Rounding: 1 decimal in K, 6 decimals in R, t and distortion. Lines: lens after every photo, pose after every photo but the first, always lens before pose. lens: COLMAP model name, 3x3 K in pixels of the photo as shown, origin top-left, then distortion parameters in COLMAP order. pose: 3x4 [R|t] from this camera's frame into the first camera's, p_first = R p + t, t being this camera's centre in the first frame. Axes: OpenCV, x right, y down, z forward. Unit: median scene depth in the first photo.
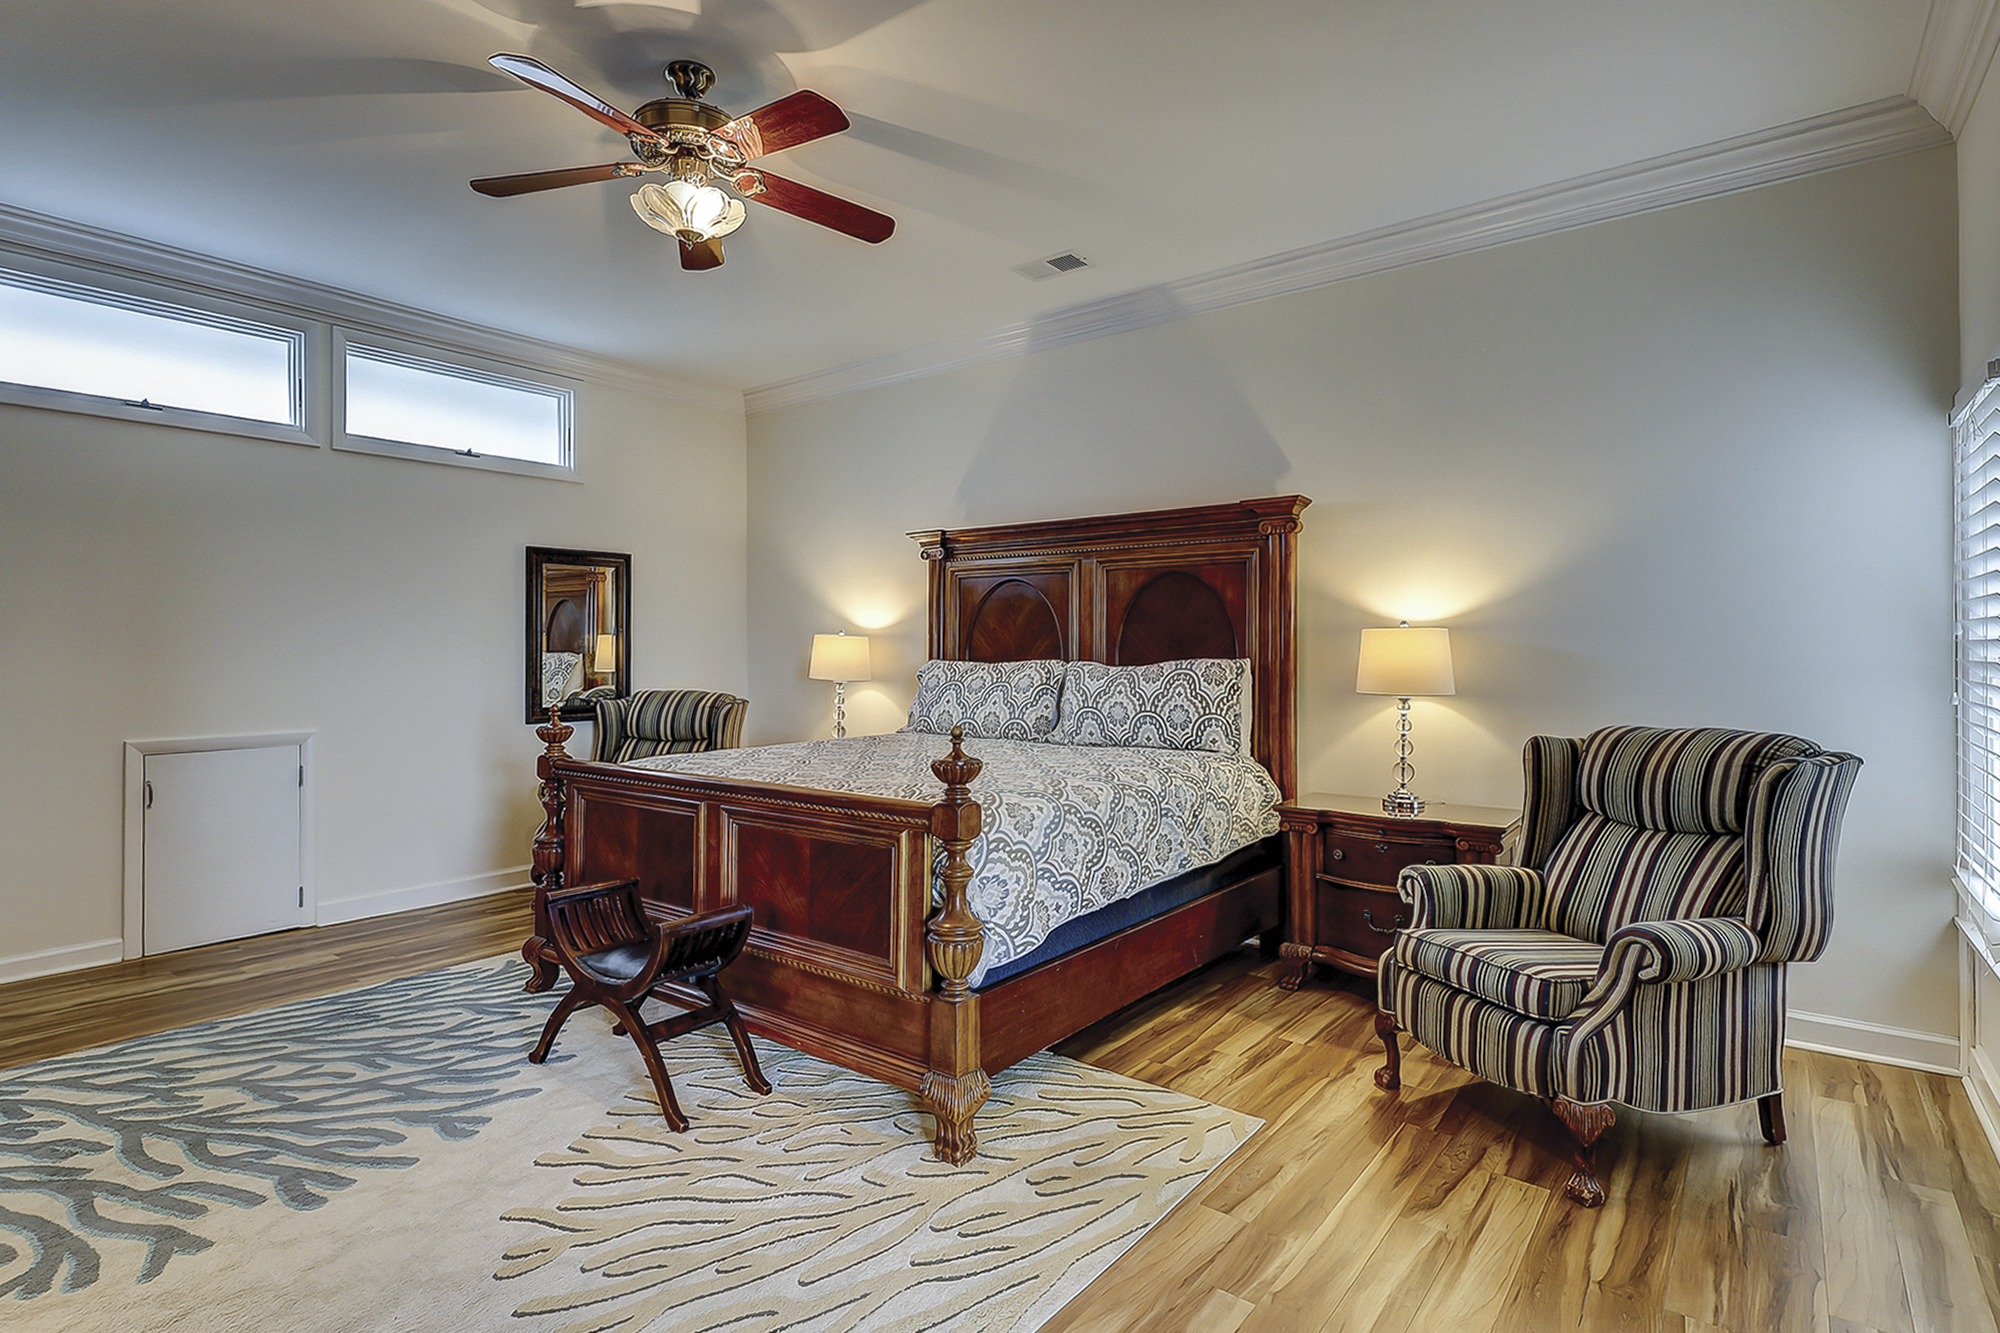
lens RADIAL K [[951.2, 0, 999.6], [0, 951.2, 648.7], [0, 0, 1]] dist [0.001643, 0.000617]
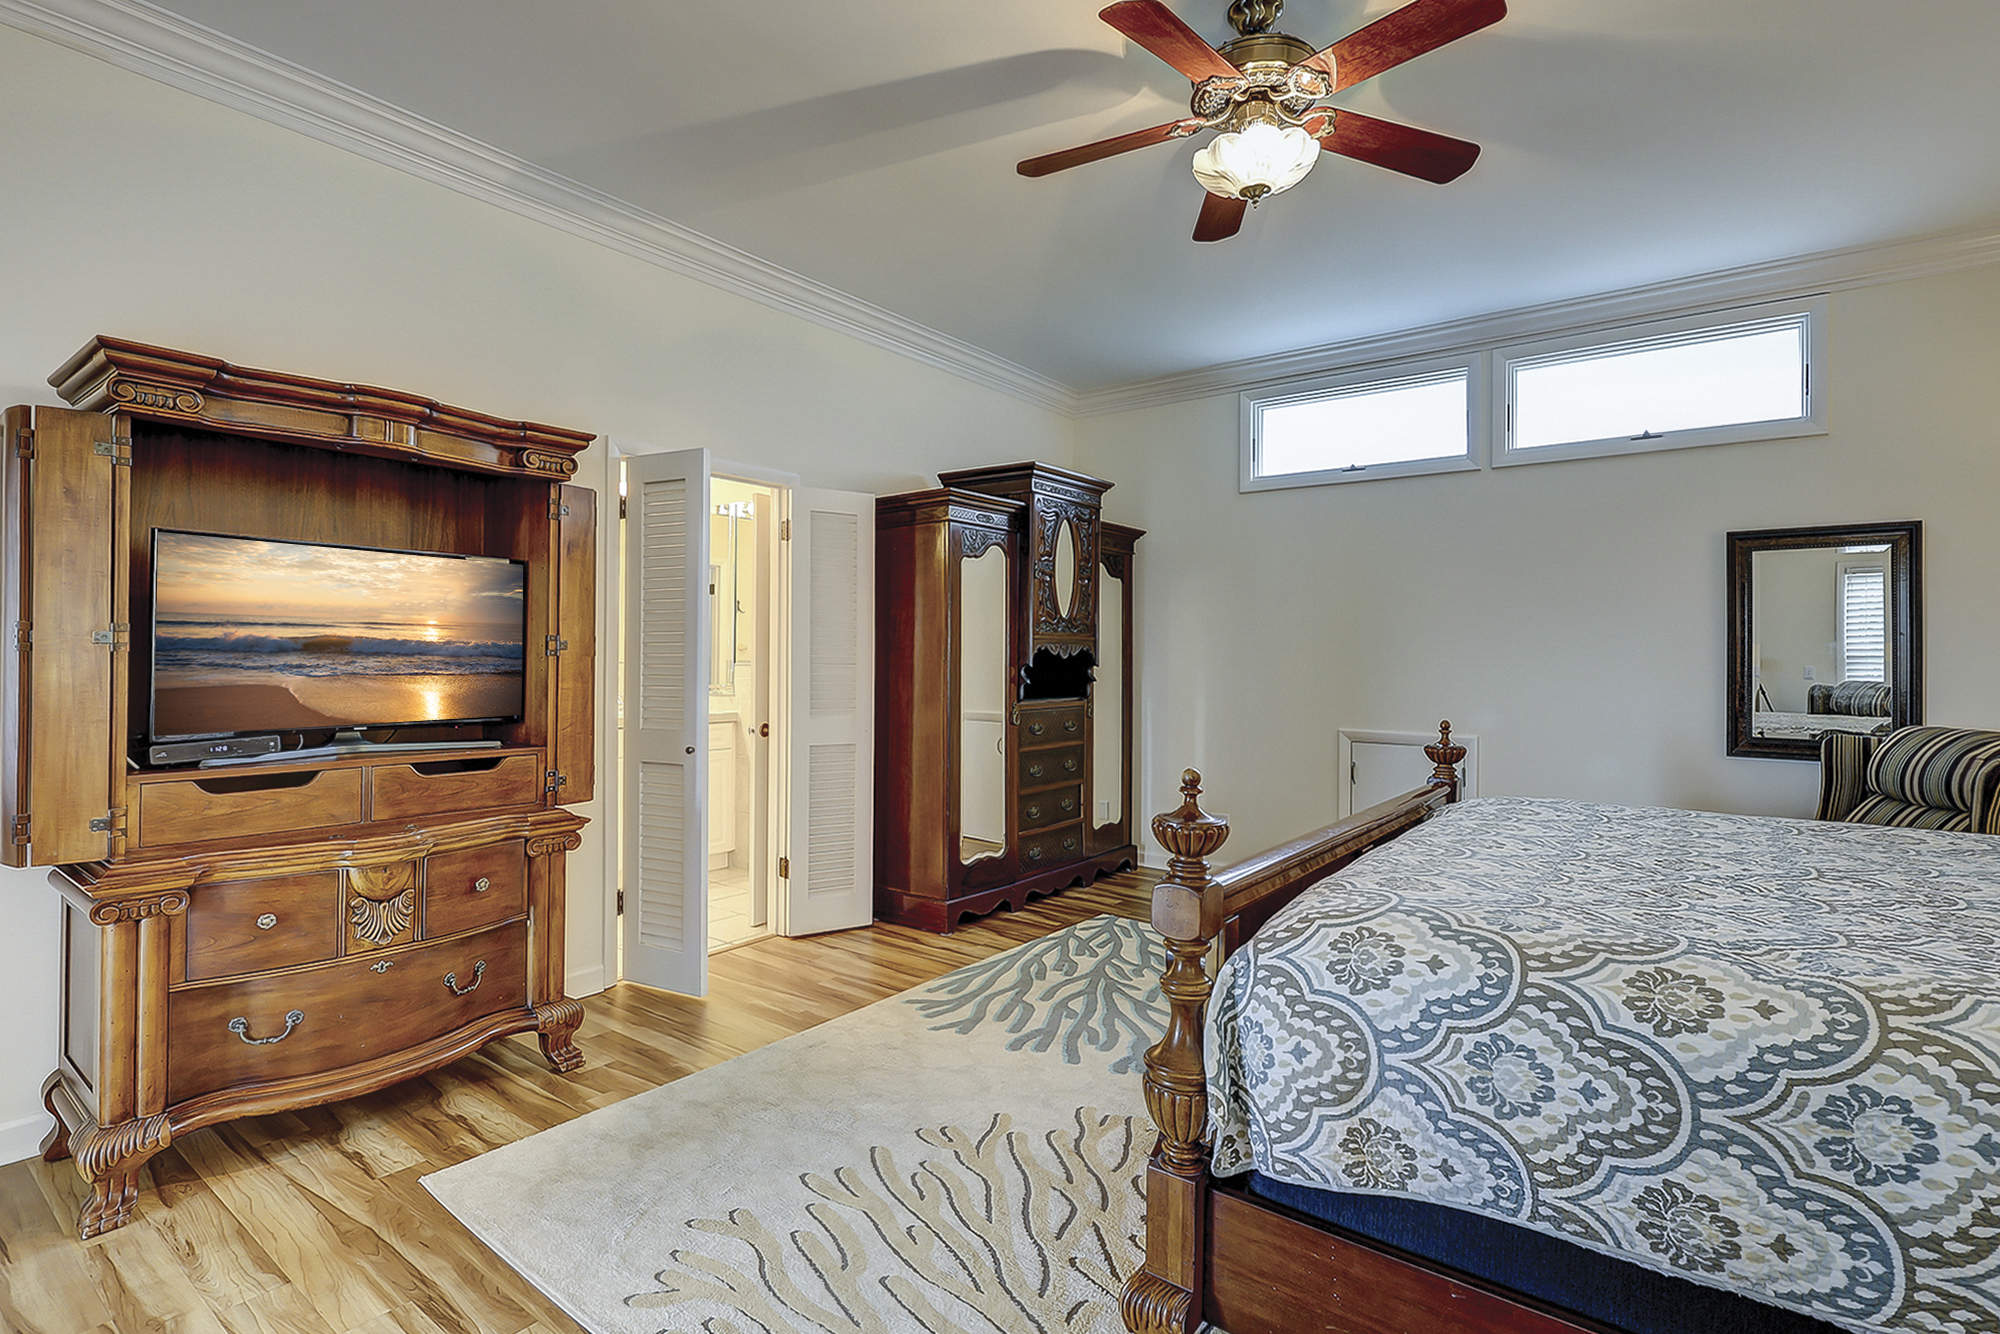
lens RADIAL K [[951.2, 0, 999.6], [0, 951.2, 649.2], [0, 0, 1]] dist [0.001643, 0.000617]
pose [[0.040741, -0.006037, -0.999151, 0.534335], [-0.006977, 0.999956, -0.006326, -0.001370], [0.999145, 0.007228, 0.040697, 0.700464]]
